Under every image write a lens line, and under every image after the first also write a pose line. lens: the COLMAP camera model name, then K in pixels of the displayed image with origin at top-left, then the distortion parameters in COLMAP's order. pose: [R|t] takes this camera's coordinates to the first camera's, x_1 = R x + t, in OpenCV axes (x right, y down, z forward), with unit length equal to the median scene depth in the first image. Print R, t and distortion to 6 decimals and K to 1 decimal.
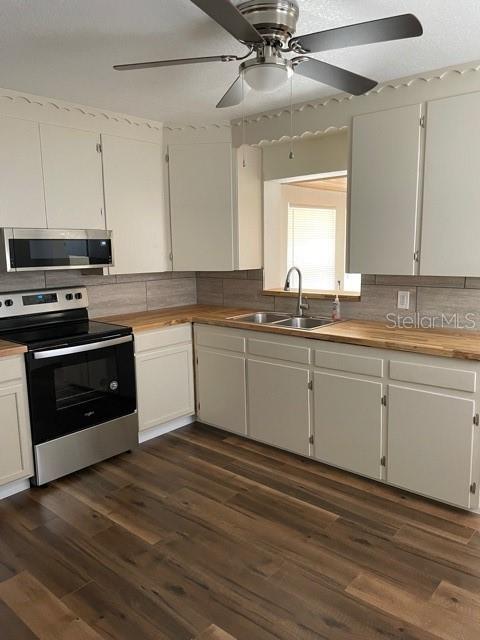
lens RADIAL K [[480.4, 0, 237.8], [0, 480.4, 318.2], [0, 0, 1]] dist [0.085069, -0.120714]
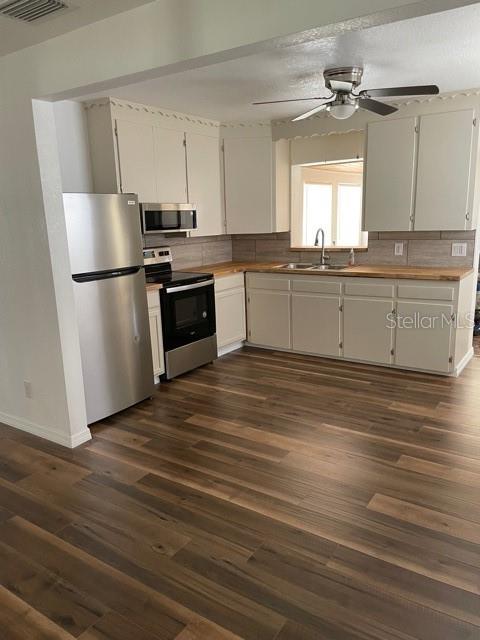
lens RADIAL K [[480.4, 0, 233.2], [0, 480.4, 322.5], [0, 0, 1]] dist [0.085069, -0.120714]
pose [[0.993485, -0.038461, 0.107279, -0.328979], [0.031592, 0.997384, 0.065015, 0.073767], [-0.109499, -0.061202, 0.992101, -0.424448]]
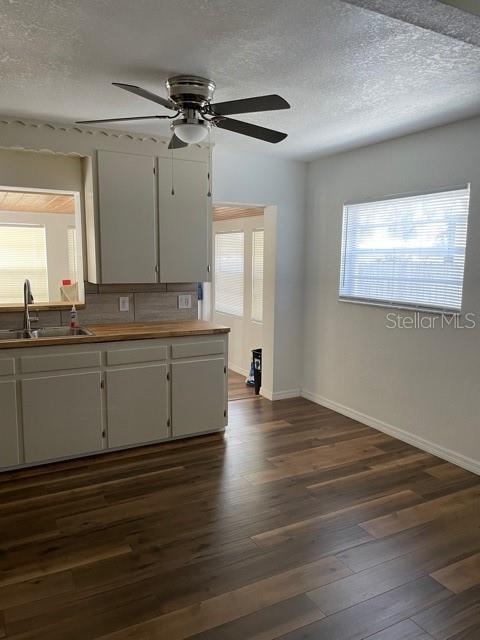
lens RADIAL K [[480.4, 0, 237.7], [0, 480.4, 322.6], [0, 0, 1]] dist [0.085069, -0.120714]
pose [[0.355816, -0.103097, 0.928852, -0.733210], [0.130646, 0.989624, 0.059795, -0.026514], [-0.925379, 0.100075, 0.365594, 0.281156]]
